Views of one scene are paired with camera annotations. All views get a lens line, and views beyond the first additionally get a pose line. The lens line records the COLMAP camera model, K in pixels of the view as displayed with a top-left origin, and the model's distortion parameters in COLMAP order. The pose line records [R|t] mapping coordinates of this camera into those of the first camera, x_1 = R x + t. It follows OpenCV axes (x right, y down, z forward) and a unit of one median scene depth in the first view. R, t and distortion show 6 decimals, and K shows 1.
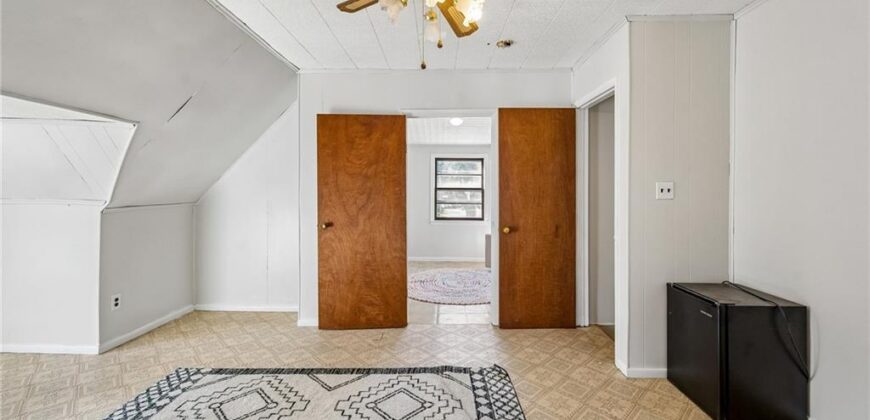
lens RADIAL K [[349.6, 0, 436.7], [0, 349.6, 192.4], [0, 0, 1]] dist [0.000187, 0.000142]
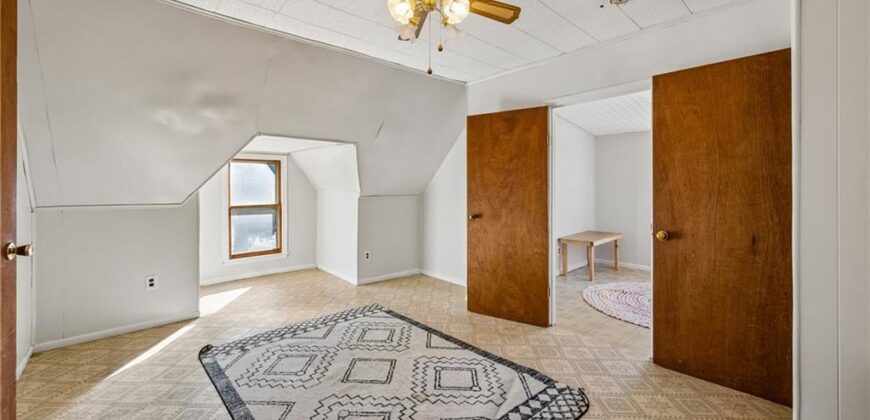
lens RADIAL K [[349.6, 0, 436.7], [0, 349.6, 192.4], [0, 0, 1]] dist [0.000187, 0.000142]
pose [[0.682926, 0.008423, -0.730439, 0.418162], [-0.002644, 0.999955, 0.009060, 0.008439], [0.730483, -0.004256, 0.682918, 0.131372]]
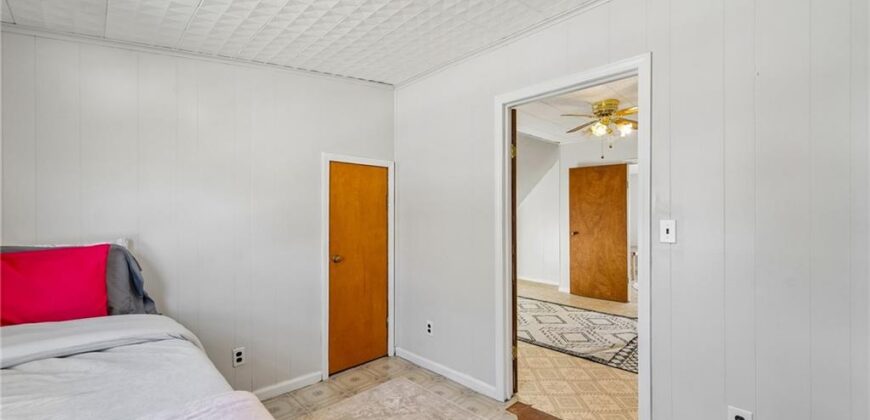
lens RADIAL K [[346.2, 0, 435.0], [0, 346.2, 210.0], [0, 0, 1]] dist [-0.030556, 0.000028]
pose [[0.708743, -0.002552, -0.705462, 0.386308], [-0.004657, 0.999955, -0.008296, -0.001712], [0.705451, 0.009165, 0.708699, -0.669583]]
